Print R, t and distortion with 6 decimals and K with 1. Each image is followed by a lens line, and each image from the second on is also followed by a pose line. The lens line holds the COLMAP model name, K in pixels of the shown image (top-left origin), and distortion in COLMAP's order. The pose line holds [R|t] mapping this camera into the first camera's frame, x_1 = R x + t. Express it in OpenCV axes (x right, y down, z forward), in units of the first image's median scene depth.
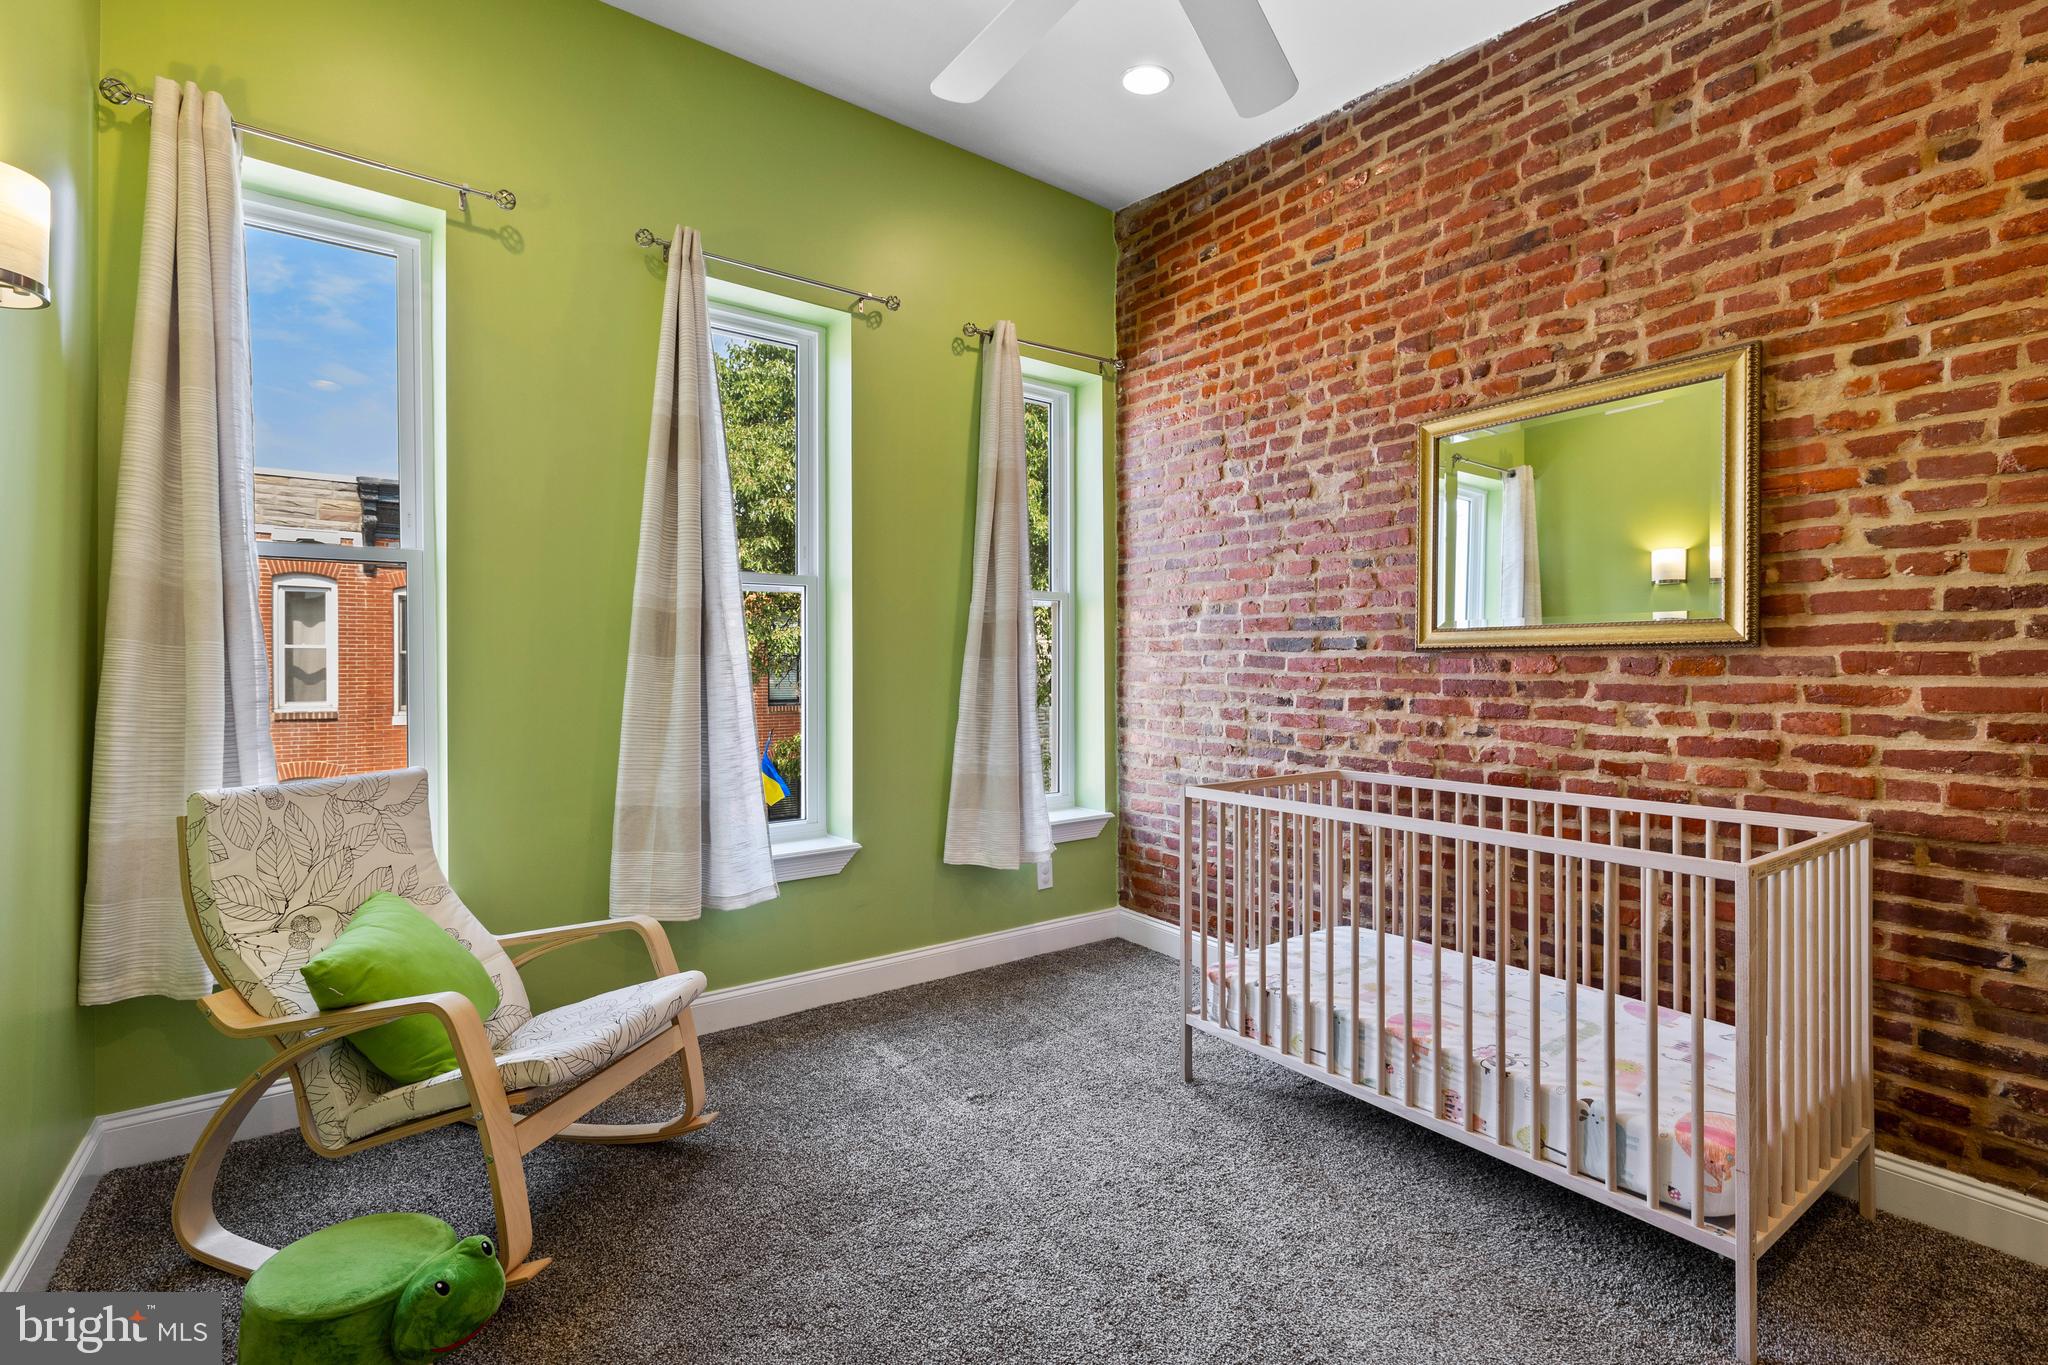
lens RADIAL K [[921.9, 0, 1024.0], [0, 921.9, 682.5], [0, 0, 1]] dist [-0.001101, -0.000145]
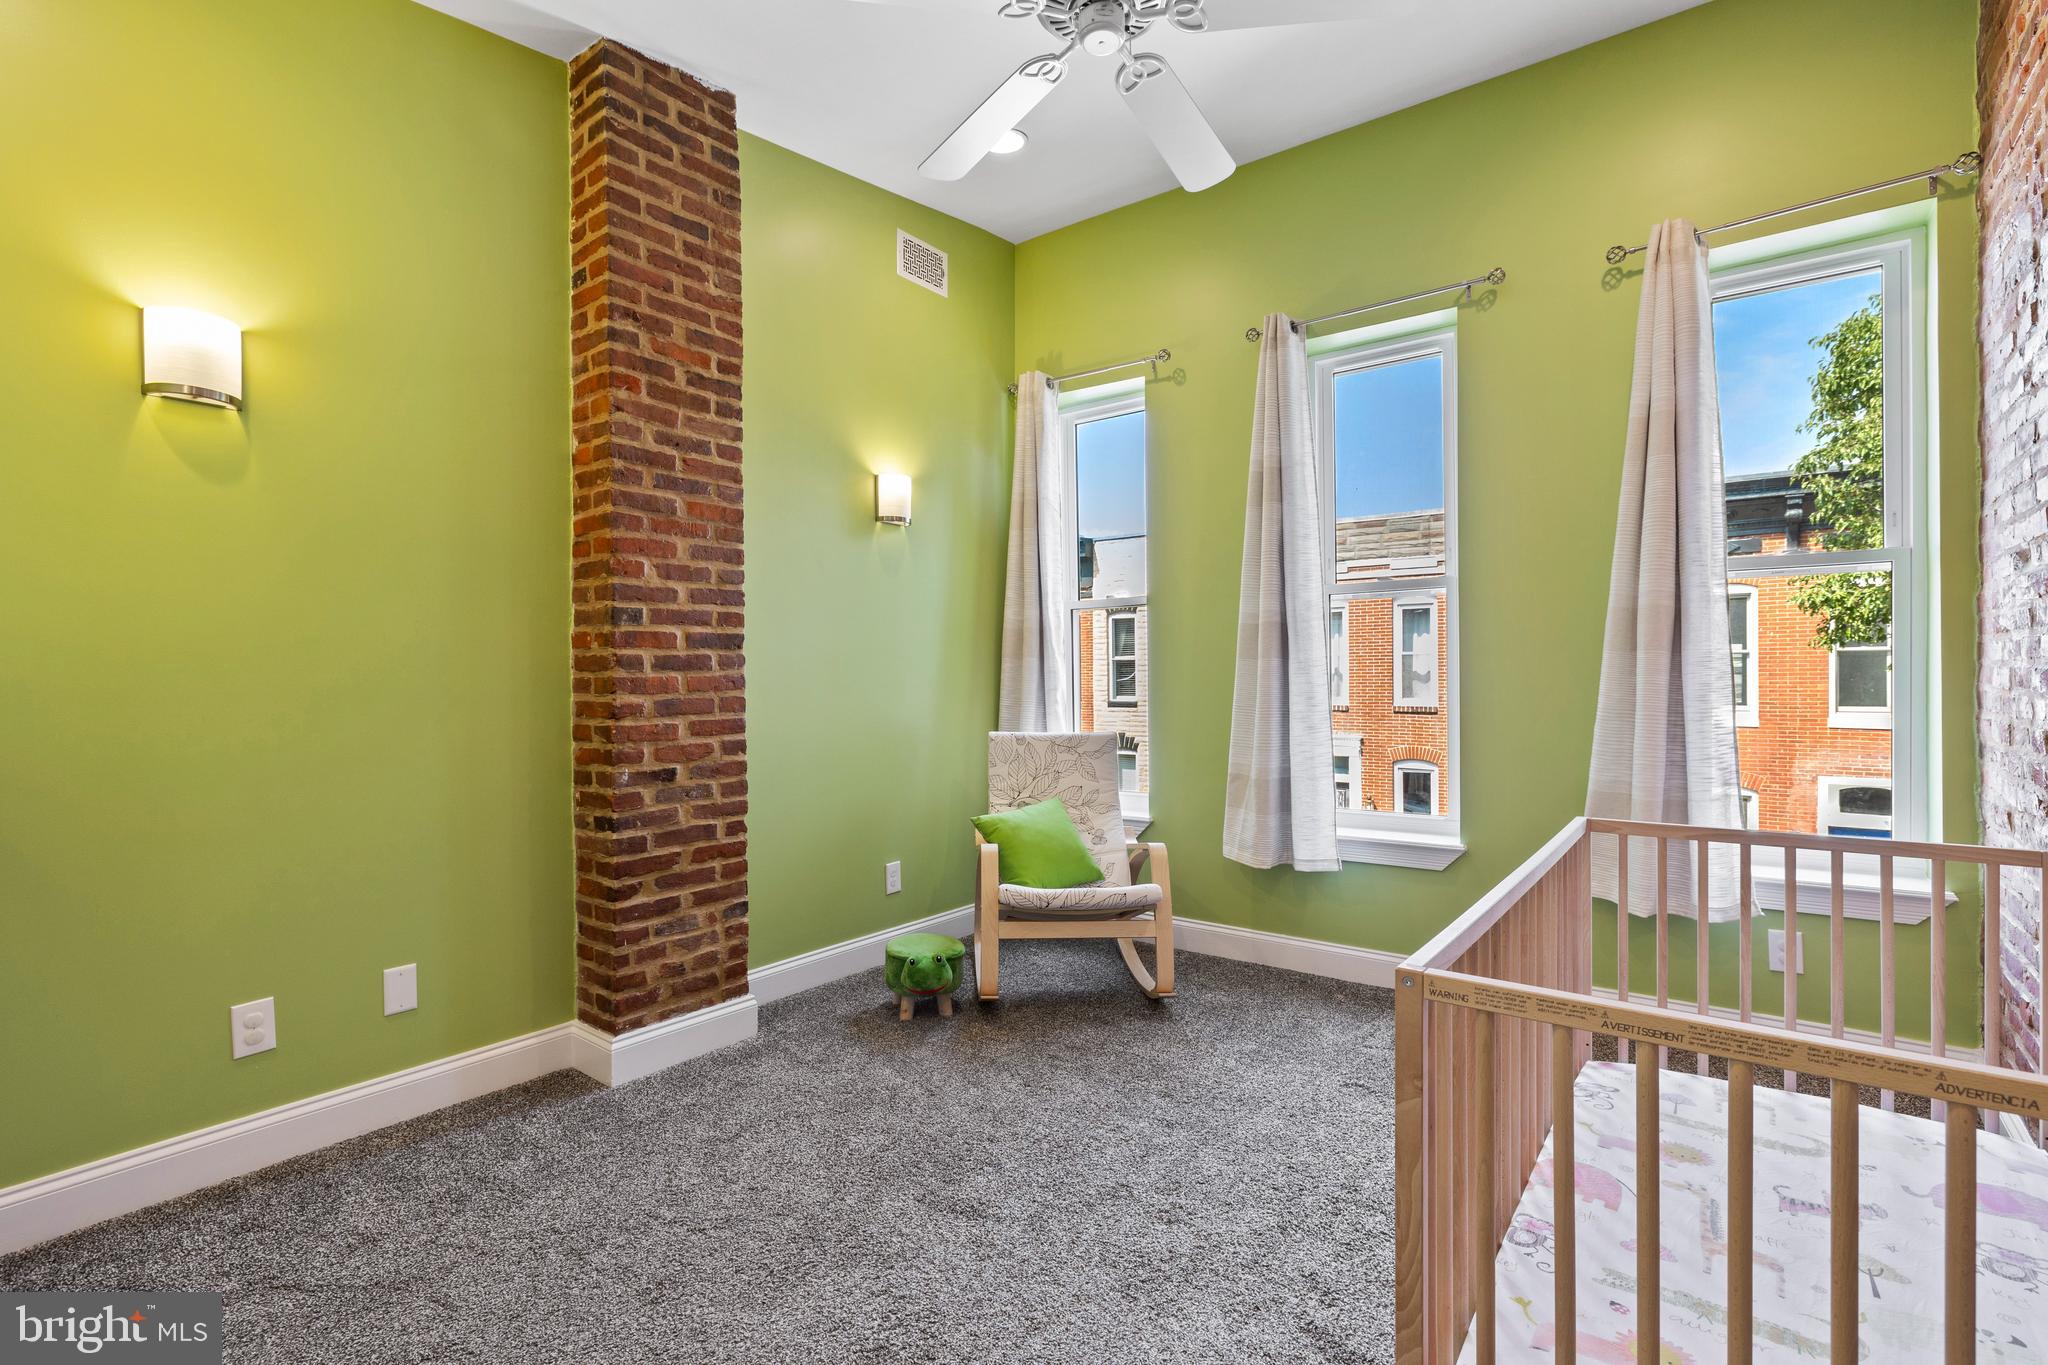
lens RADIAL K [[959.2, 0, 1024.0], [0, 959.2, 682.5], [0, 0, 1]] dist [-0.000379, -0.000044]
pose [[0.289263, 0.003955, -0.957242, 0.799770], [-0.006304, 0.999978, 0.002226, 0.002735], [0.957229, 0.005391, 0.289281, 0.312708]]
